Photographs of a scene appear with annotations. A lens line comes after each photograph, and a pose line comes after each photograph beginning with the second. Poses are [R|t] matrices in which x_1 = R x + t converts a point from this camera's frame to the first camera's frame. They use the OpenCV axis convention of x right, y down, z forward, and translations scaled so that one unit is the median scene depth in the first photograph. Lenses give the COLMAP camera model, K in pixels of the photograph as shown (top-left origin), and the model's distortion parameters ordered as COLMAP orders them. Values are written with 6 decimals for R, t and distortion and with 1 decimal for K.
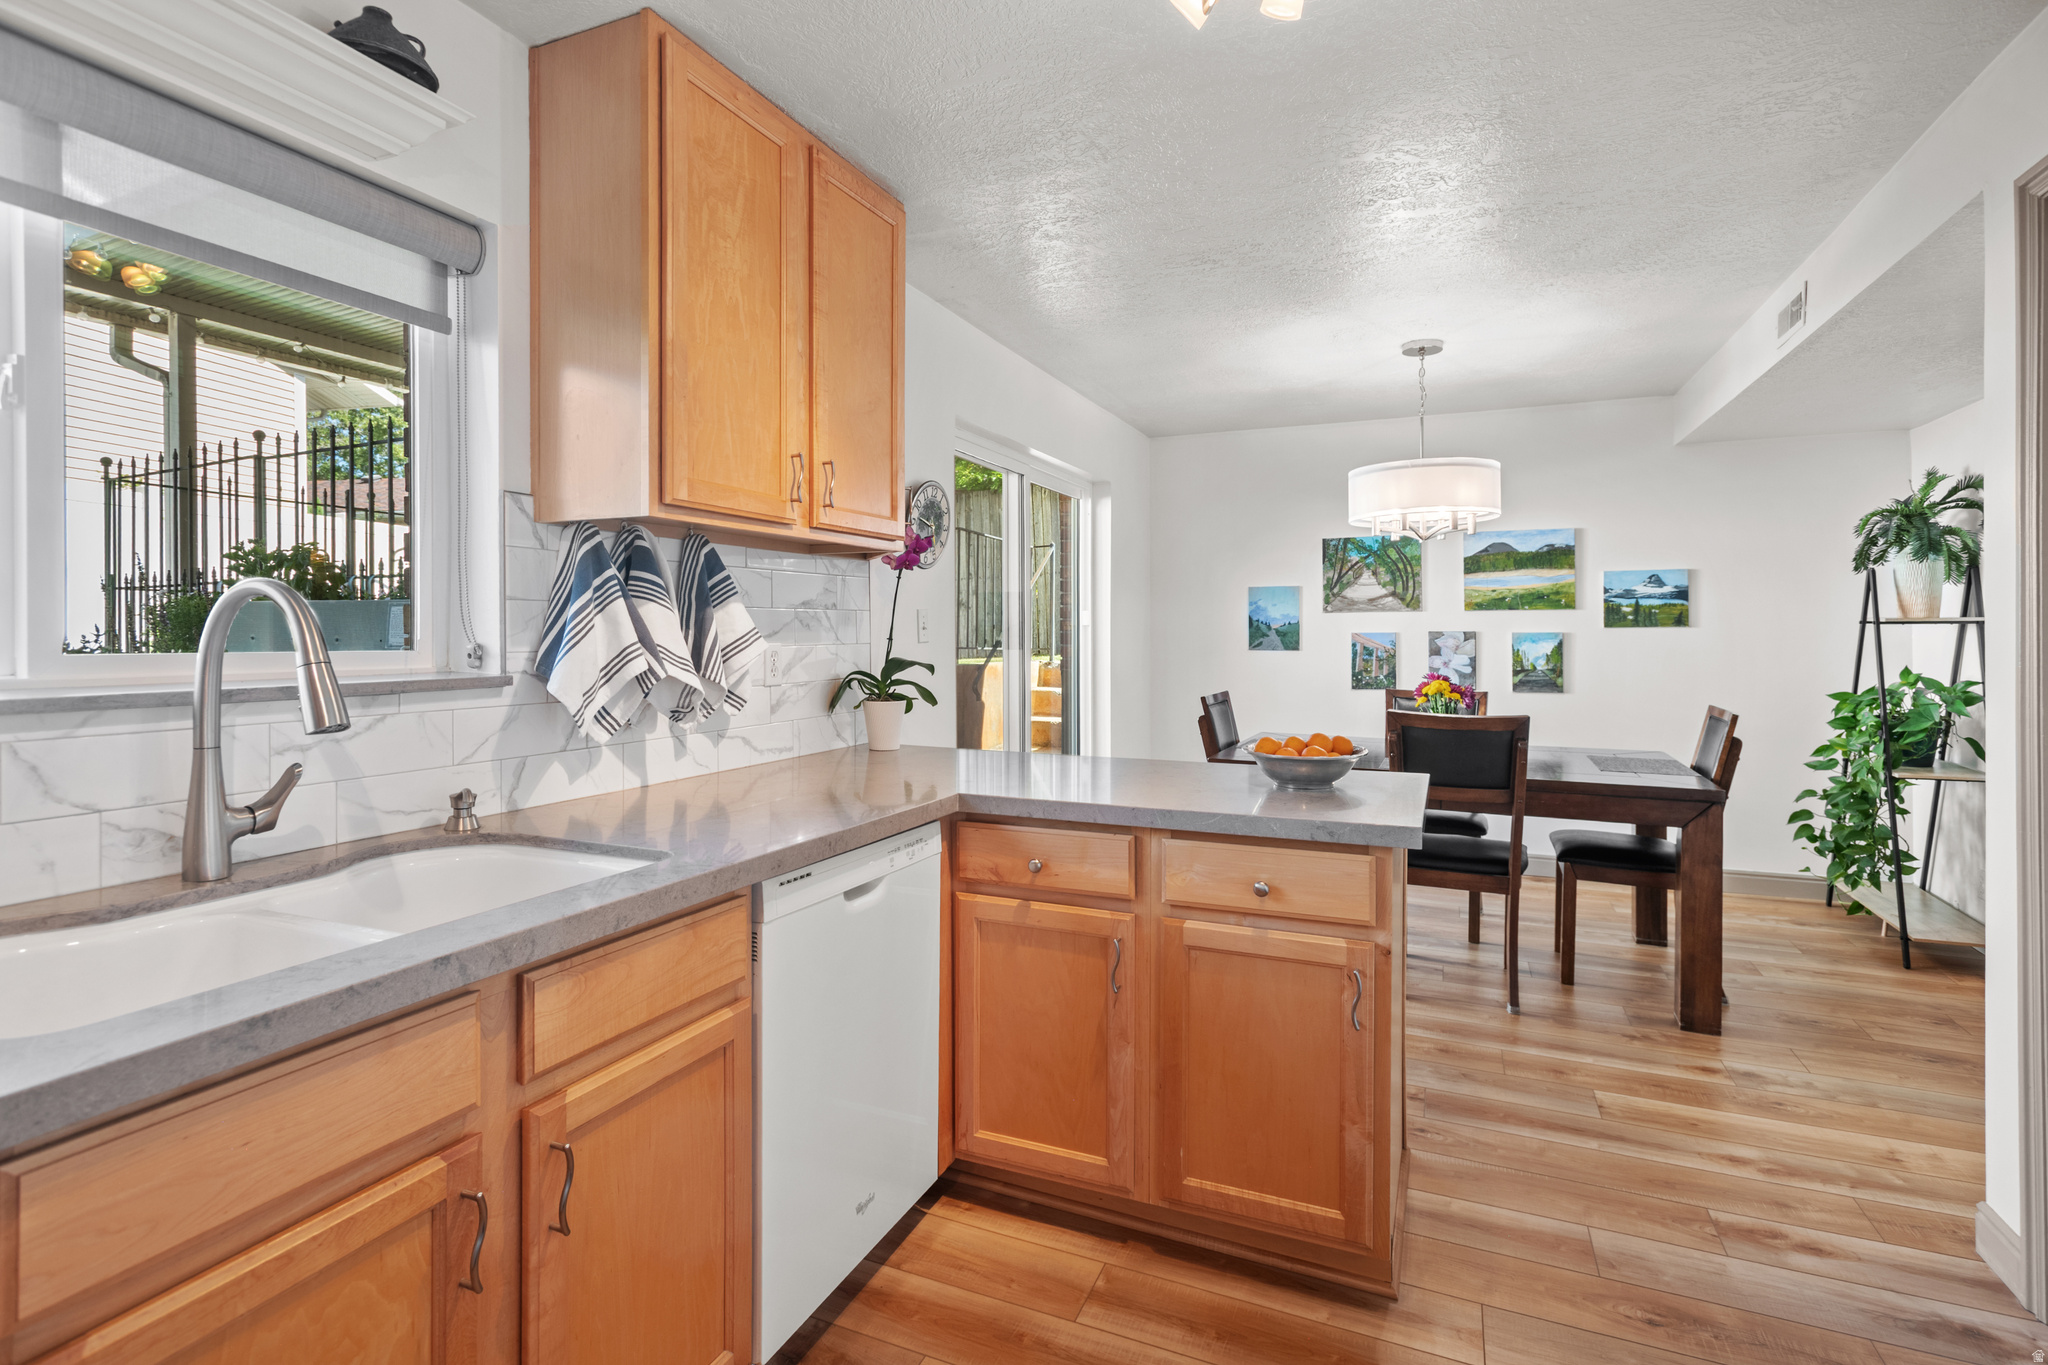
lens RADIAL K [[990.3, 0, 1019.4], [0, 990.3, 630.9], [0, 0, 1]] dist [0.000728, 0.008505]
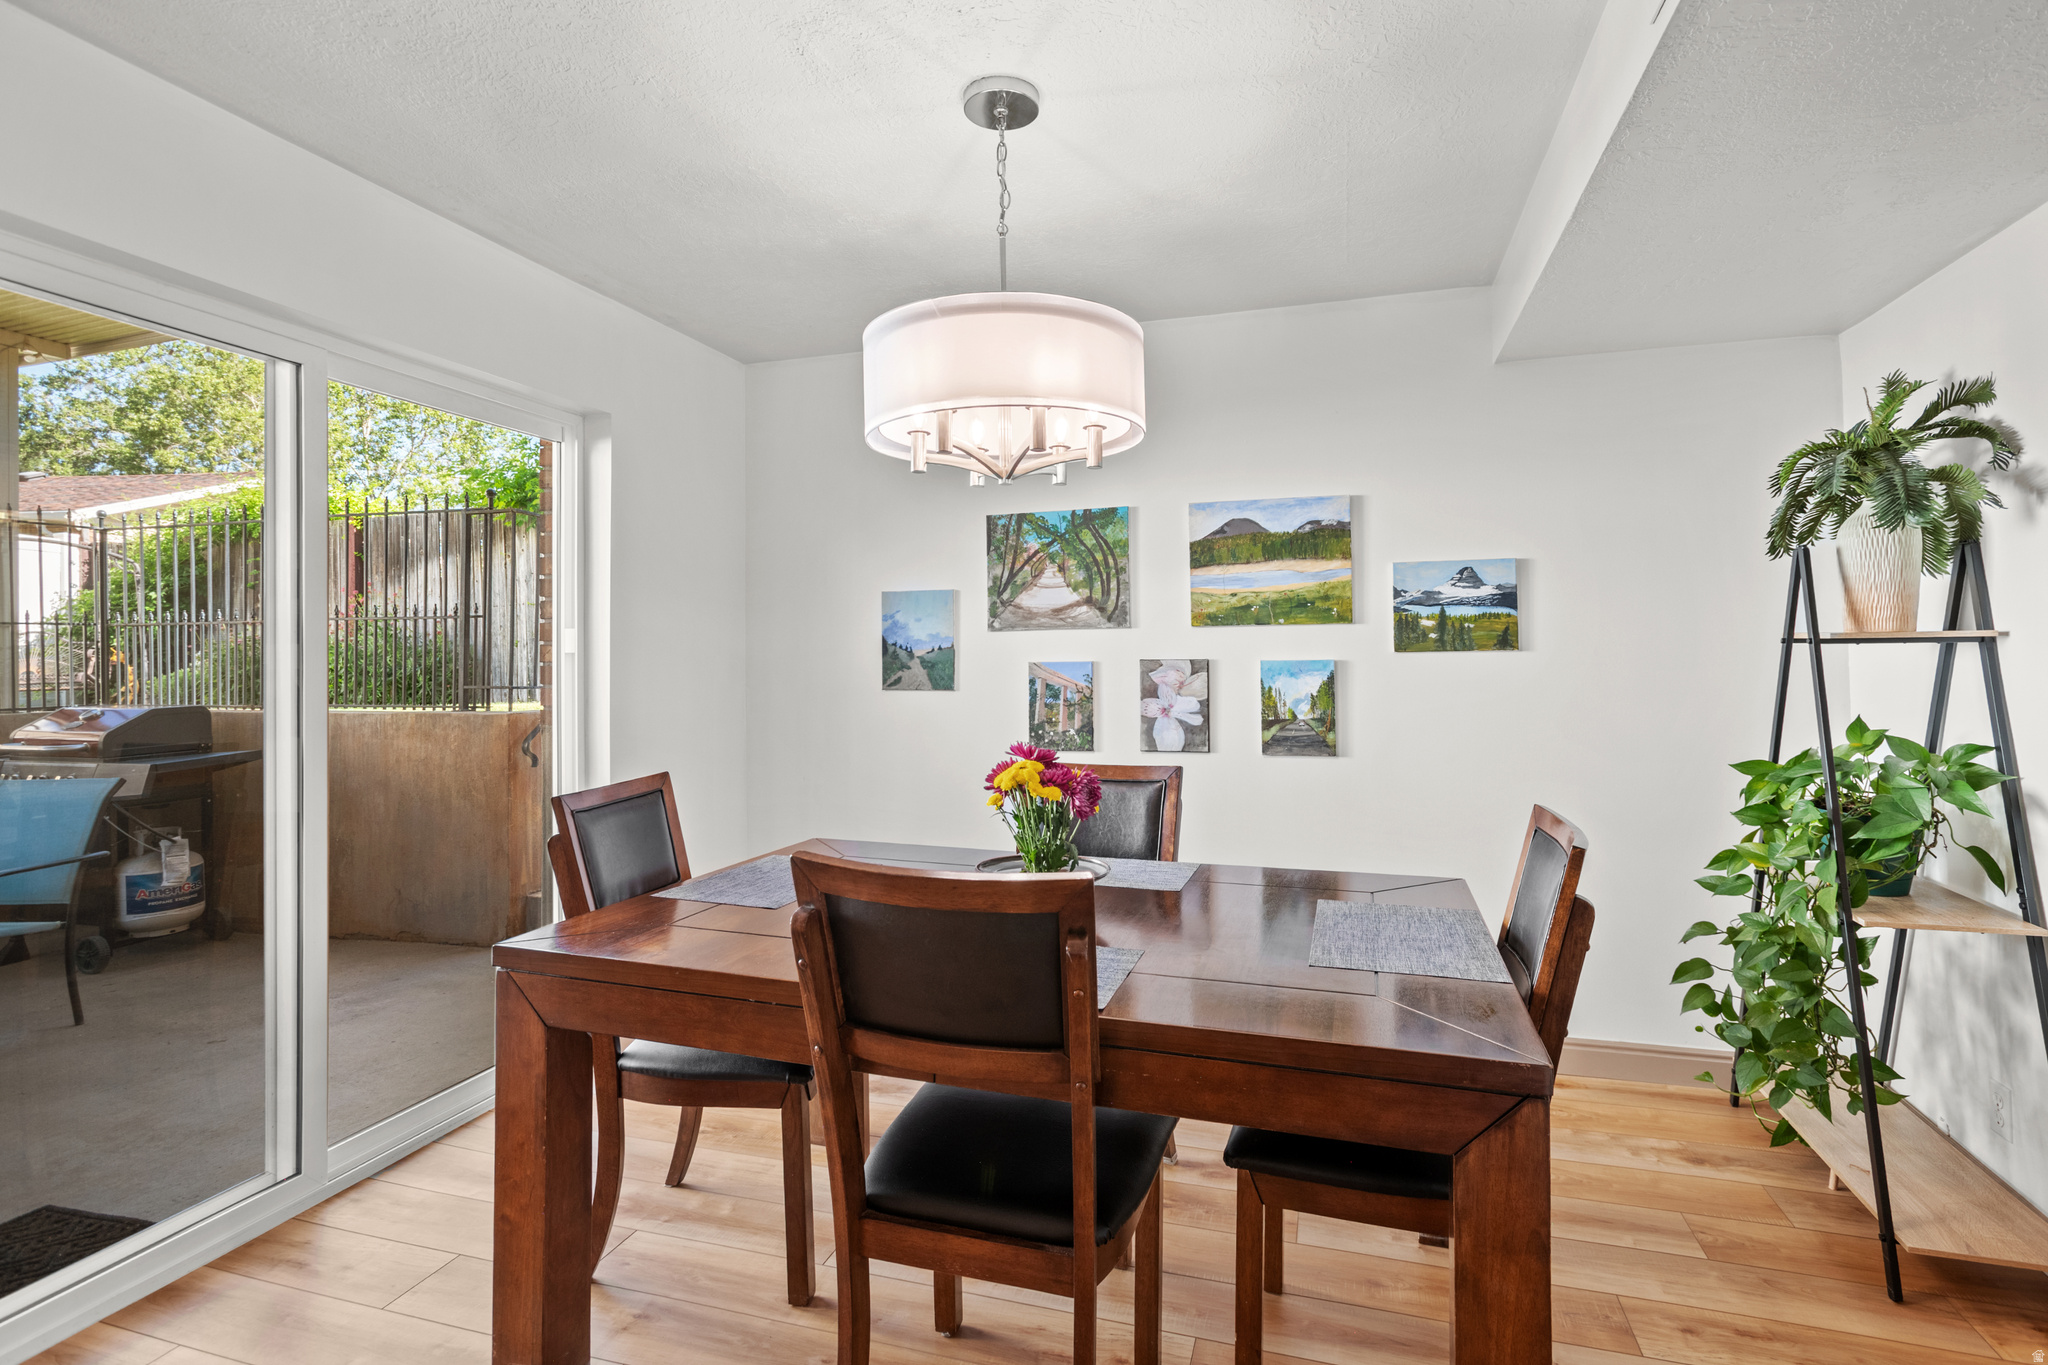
lens RADIAL K [[1007.0, 0, 1023.8], [0, 1007.0, 640.2], [0, 0, 1]] dist [-0.013216, 0.016158]
pose [[0.994484, -0.003737, 0.104820, 0.297249], [0.005608, 0.999830, -0.017564, -0.001061], [-0.104737, 0.018055, 0.994336, 0.401852]]
